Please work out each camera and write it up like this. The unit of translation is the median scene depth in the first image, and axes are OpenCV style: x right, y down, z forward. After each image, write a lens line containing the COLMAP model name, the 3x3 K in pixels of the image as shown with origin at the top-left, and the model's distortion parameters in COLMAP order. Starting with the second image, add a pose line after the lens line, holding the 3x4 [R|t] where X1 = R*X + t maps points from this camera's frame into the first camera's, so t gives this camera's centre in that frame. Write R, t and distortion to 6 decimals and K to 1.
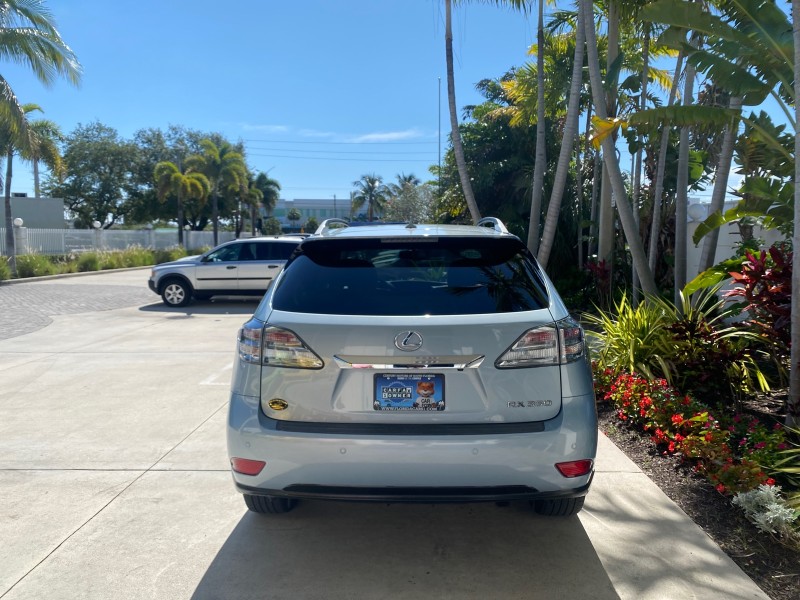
lens RADIAL K [[617.6, 0, 402.1], [0, 617.6, 296.7], [0, 0, 1]] dist [0.011608, -0.014208]
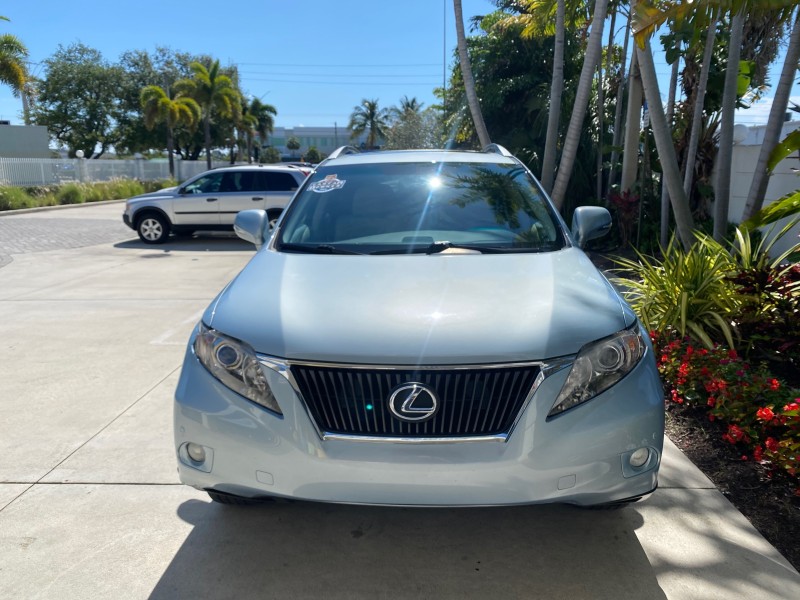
lens RADIAL K [[617.6, 0, 400.9], [0, 617.6, 289.7], [0, 0, 1]] dist [0.011608, -0.014208]
pose [[0.999949, -0.001600, -0.009933, 0.011018], [0.002581, 0.995027, 0.099569, -0.007331], [0.009724, -0.099589, 0.994981, 0.111368]]
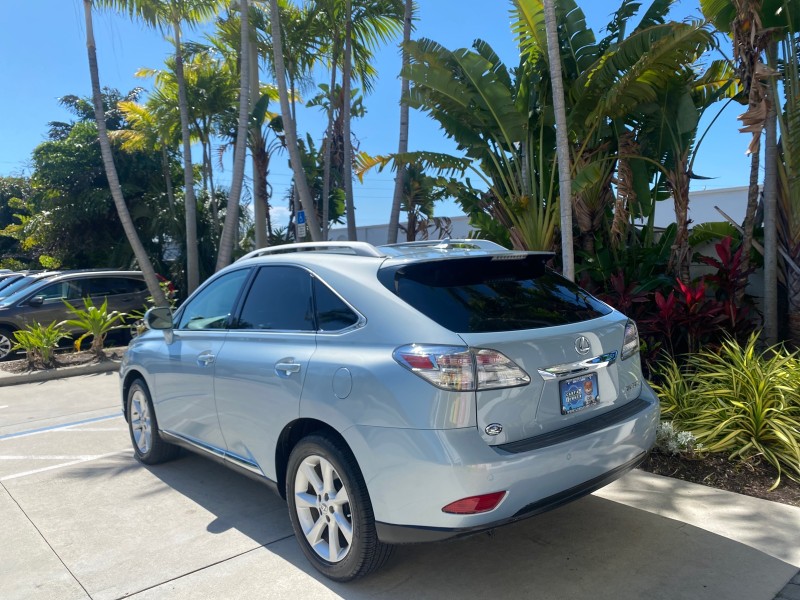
lens RADIAL K [[617.6, 0, 394.6], [0, 617.6, 300.2], [0, 0, 1]] dist [0.011608, -0.014208]
pose [[0.739292, -0.064558, 0.670284, -0.231828], [0.096852, 0.995238, -0.010967, -0.007668], [-0.666384, 0.073026, 0.742024, 0.091168]]
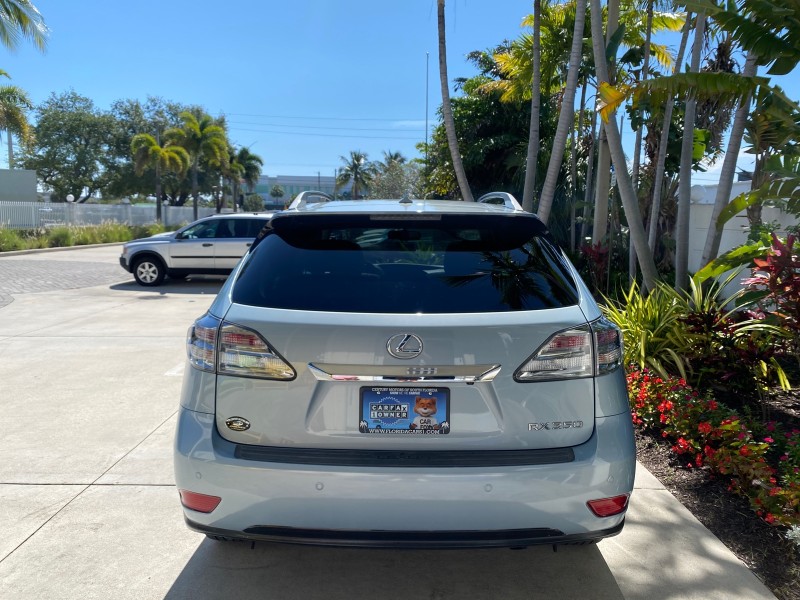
lens RADIAL K [[617.6, 0, 403.7], [0, 617.6, 294.8], [0, 0, 1]] dist [0.011608, -0.014208]
pose [[0.999519, 0.011418, 0.028842, -0.003336], [-0.012281, 0.999477, 0.029911, -0.003861], [-0.028485, -0.030250, 0.999136, 0.052137]]
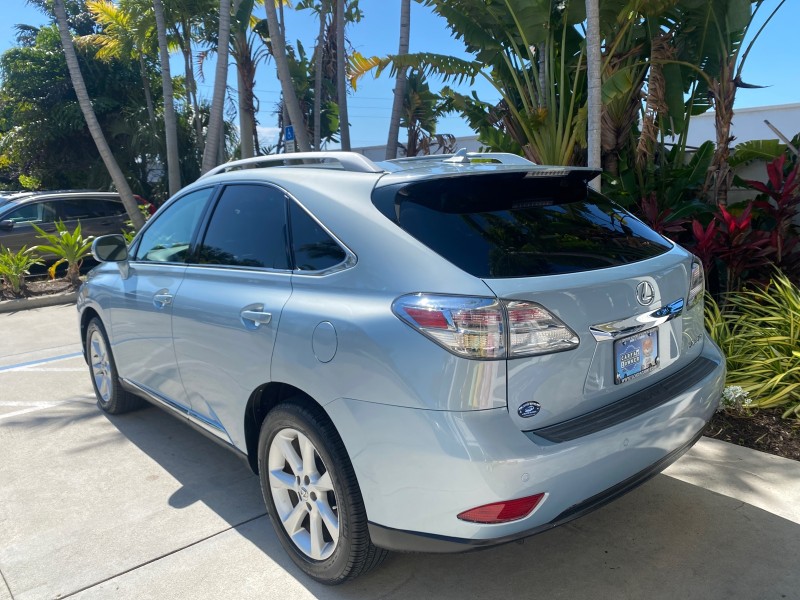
lens RADIAL K [[617.6, 0, 395.3], [0, 617.6, 296.9], [0, 0, 1]] dist [0.011608, -0.014208]
pose [[0.736179, -0.136982, 0.662779, -0.187338], [0.090109, 0.990423, 0.104610, -0.010252], [-0.670761, -0.017289, 0.741472, 0.141481]]
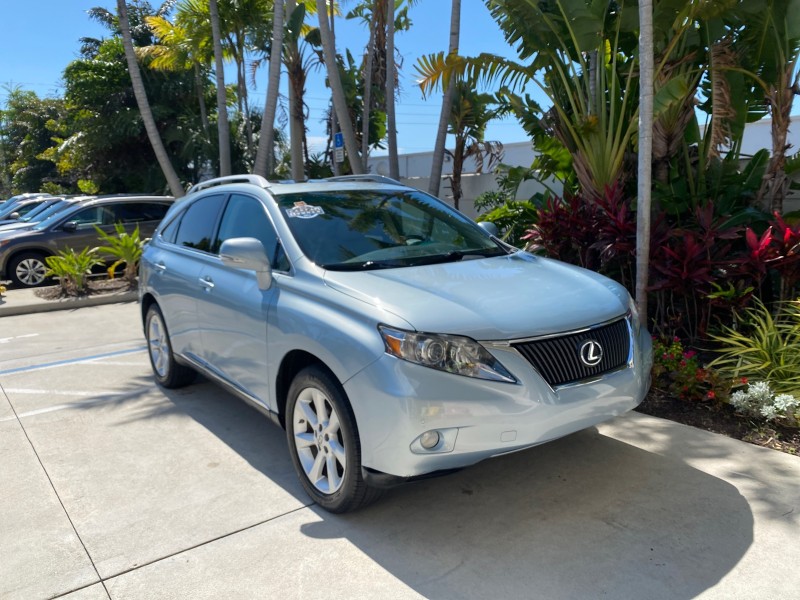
lens RADIAL K [[617.6, 0, 393.4], [0, 617.6, 304.4], [0, 0, 1]] dist [0.011608, -0.014208]
pose [[0.781696, -0.122794, 0.611452, -0.200069], [0.077508, 0.991952, 0.100120, -0.009092], [-0.618825, -0.030871, 0.784922, 0.136378]]
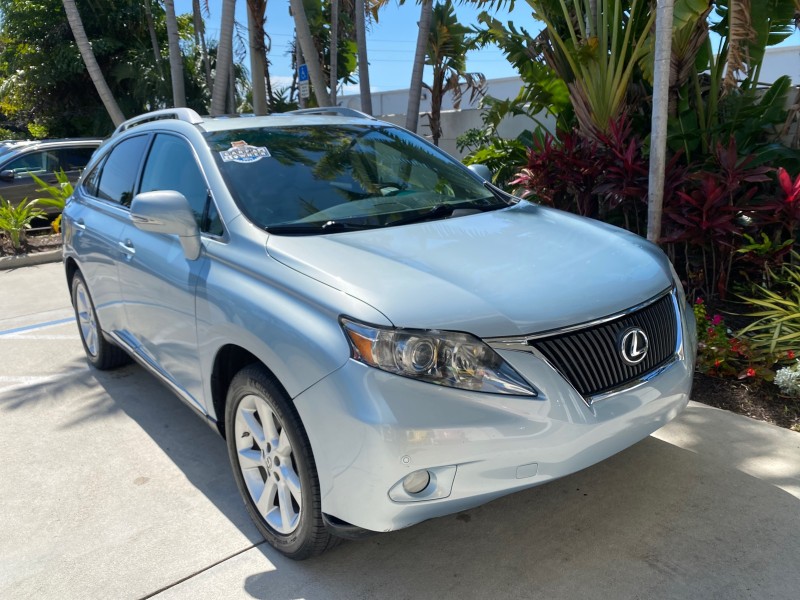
lens RADIAL K [[617.6, 0, 394.6], [0, 617.6, 296.2], [0, 0, 1]] dist [0.011608, -0.014208]
pose [[0.755220, -0.186162, 0.628480, -0.152792], [0.092170, 0.979455, 0.179367, -0.011929], [-0.648959, -0.077535, 0.756862, 0.190961]]
